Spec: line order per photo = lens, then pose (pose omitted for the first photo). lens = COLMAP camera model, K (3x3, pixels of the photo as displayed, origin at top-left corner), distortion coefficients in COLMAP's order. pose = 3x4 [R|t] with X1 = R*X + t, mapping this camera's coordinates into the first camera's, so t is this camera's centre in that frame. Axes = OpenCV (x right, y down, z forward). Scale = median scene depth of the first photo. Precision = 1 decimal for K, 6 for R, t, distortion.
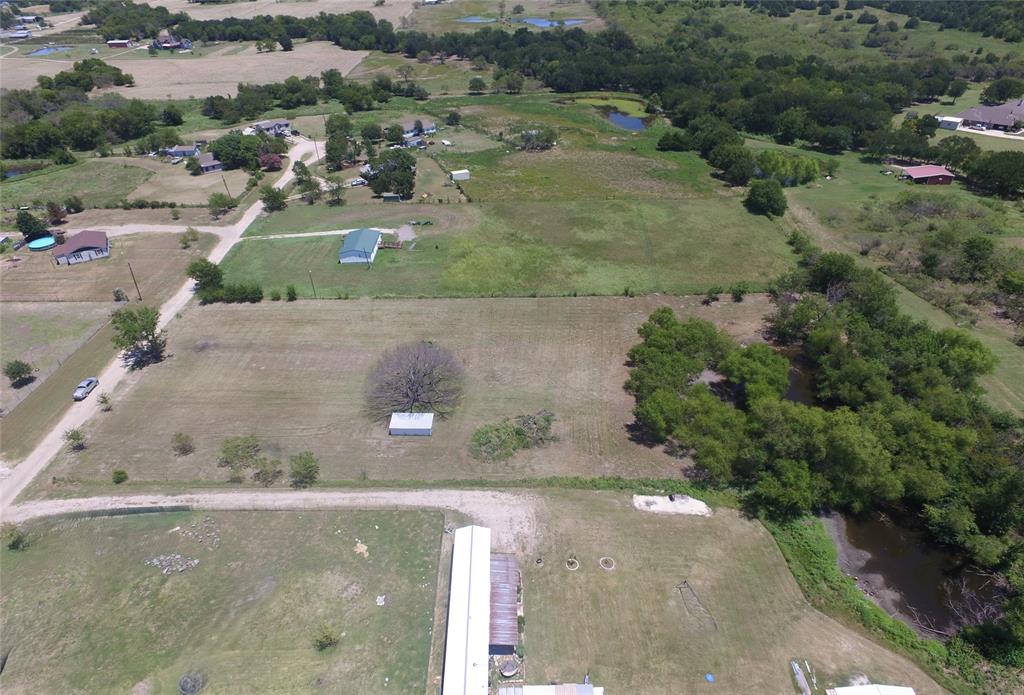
lens RADIAL K [[614.3, 0, 512.0], [0, 614.3, 347.5], [0, 0, 1]] dist [-0.002811, -0.000610]
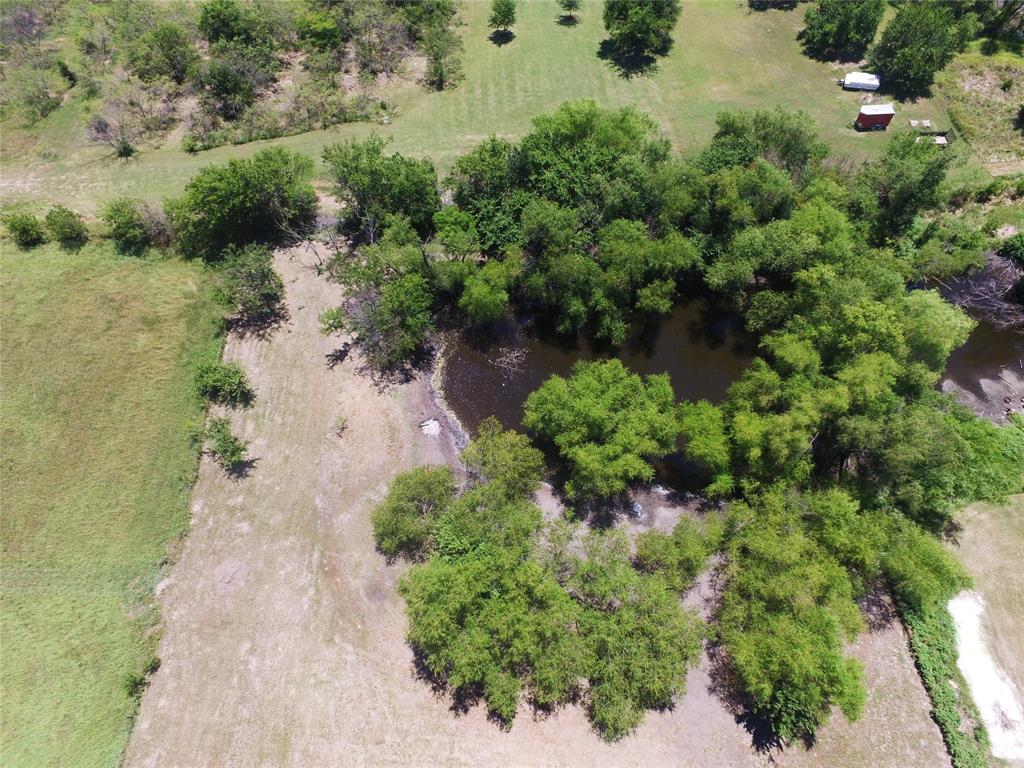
lens RADIAL K [[591.9, 0, 512.0], [0, 591.9, 384.0], [0, 0, 1]] dist [0.000579, 0.000250]
pose [[-0.062588, -0.832730, 0.550130, 0.137753], [0.574225, 0.420793, 0.702281, -0.262959], [-0.816302, 0.359853, 0.451838, 0.657918]]
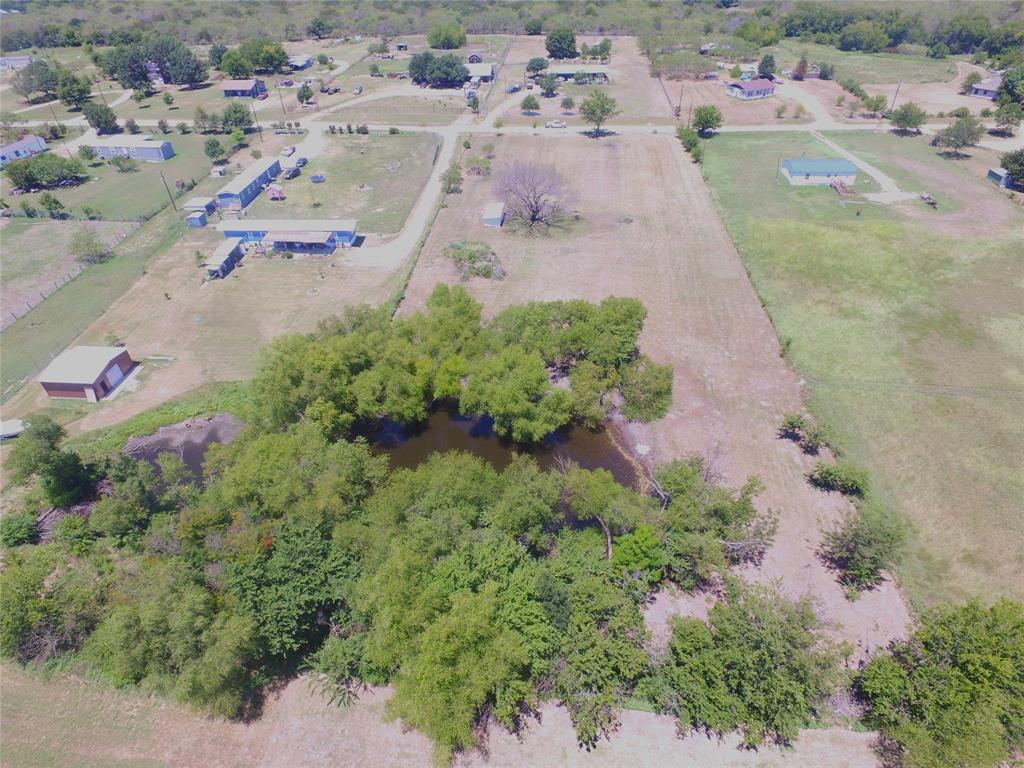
lens RADIAL K [[590.1, 0, 512.0], [0, 590.1, 384.0], [0, 0, 1]] dist [-0.015061, 0.016265]
pose [[-0.076820, 0.643050, -0.761962, 0.683380], [-0.537152, 0.617139, 0.574984, -0.258799], [0.839980, 0.453460, 0.298007, 0.628709]]
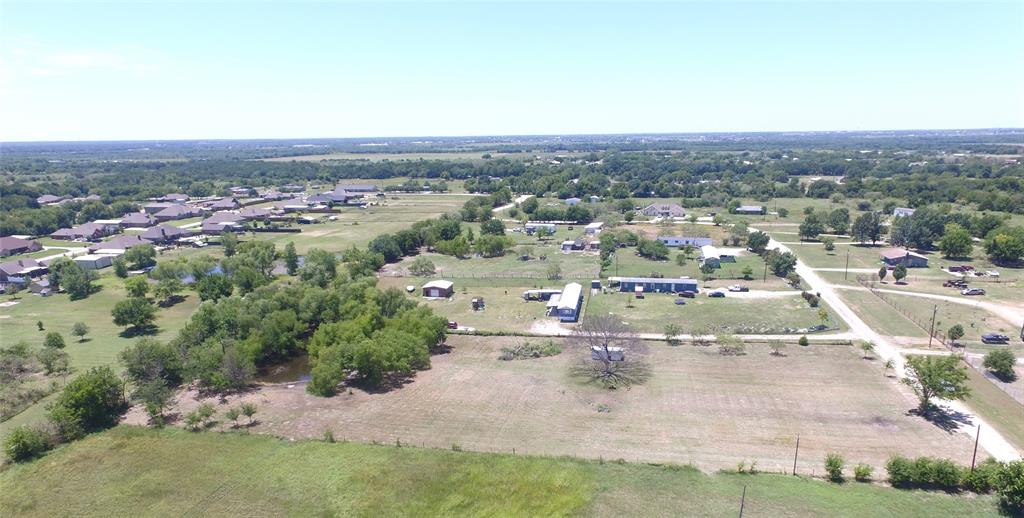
lens RADIAL K [[582.0, 0, 514.8], [0, 582.0, 314.7], [0, 0, 1]] dist [-0.013619, 0.000269]
pose [[-0.983543, -0.009598, 0.180420, -0.150638], [0.134076, 0.630588, 0.764449, -0.688699], [-0.121108, 0.776059, -0.618923, 1.307670]]
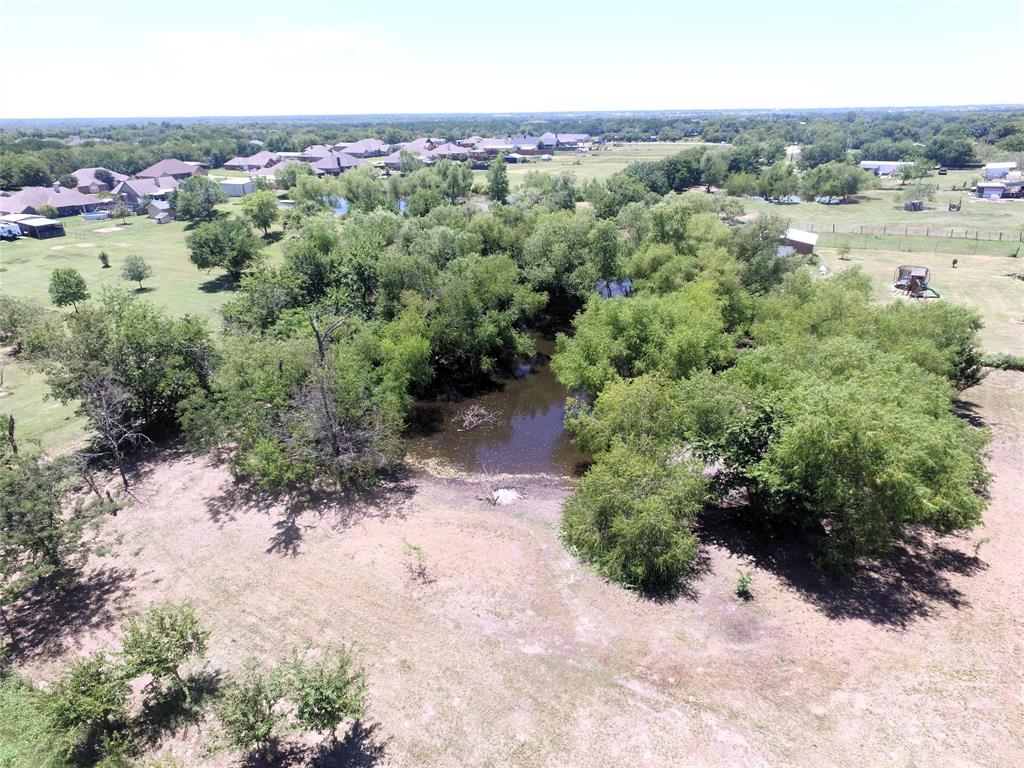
lens RADIAL K [[590.1, 0, 512.0], [0, 590.1, 384.0], [0, 0, 1]] dist [-0.015061, 0.016265]
pose [[-0.877885, -0.159388, 0.451568, 0.222240], [0.303770, 0.543620, 0.782433, -0.233857], [-0.370192, 0.824058, -0.428819, 0.963215]]
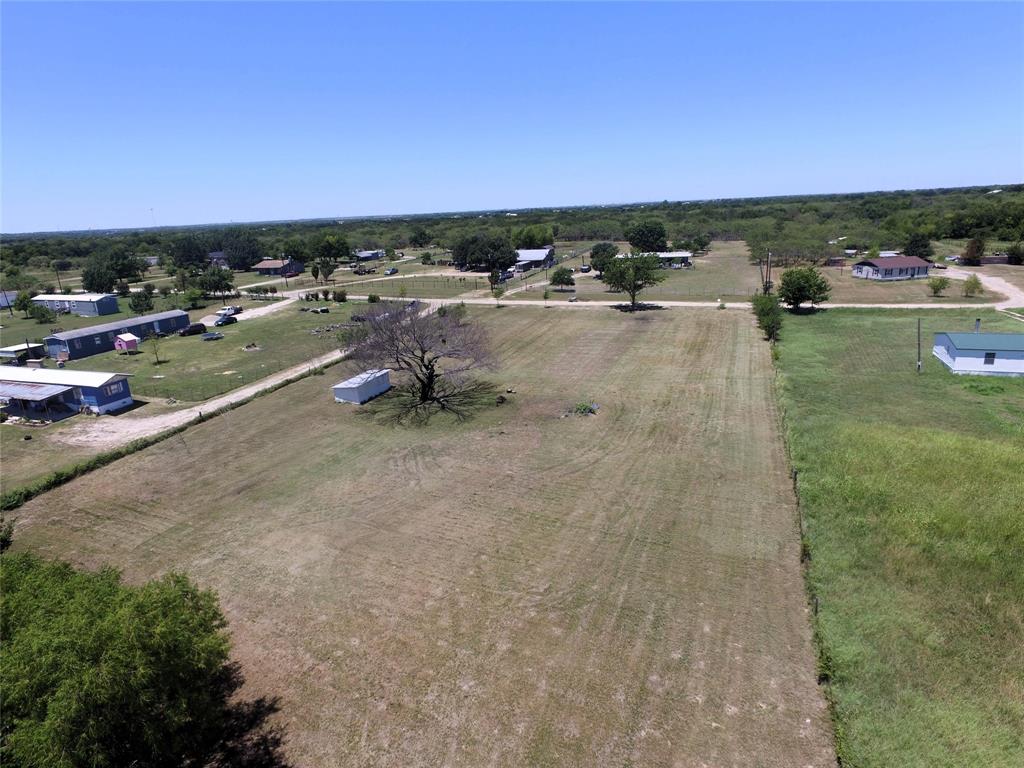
lens RADIAL K [[591.9, 0, 512.0], [0, 591.9, 384.0], [0, 0, 1]] dist [0.000579, 0.000250]
pose [[-0.343896, 0.311678, -0.885772, 0.278356], [-0.479606, 0.752683, 0.451052, -0.193430], [0.807288, 0.579936, -0.109362, 0.905876]]
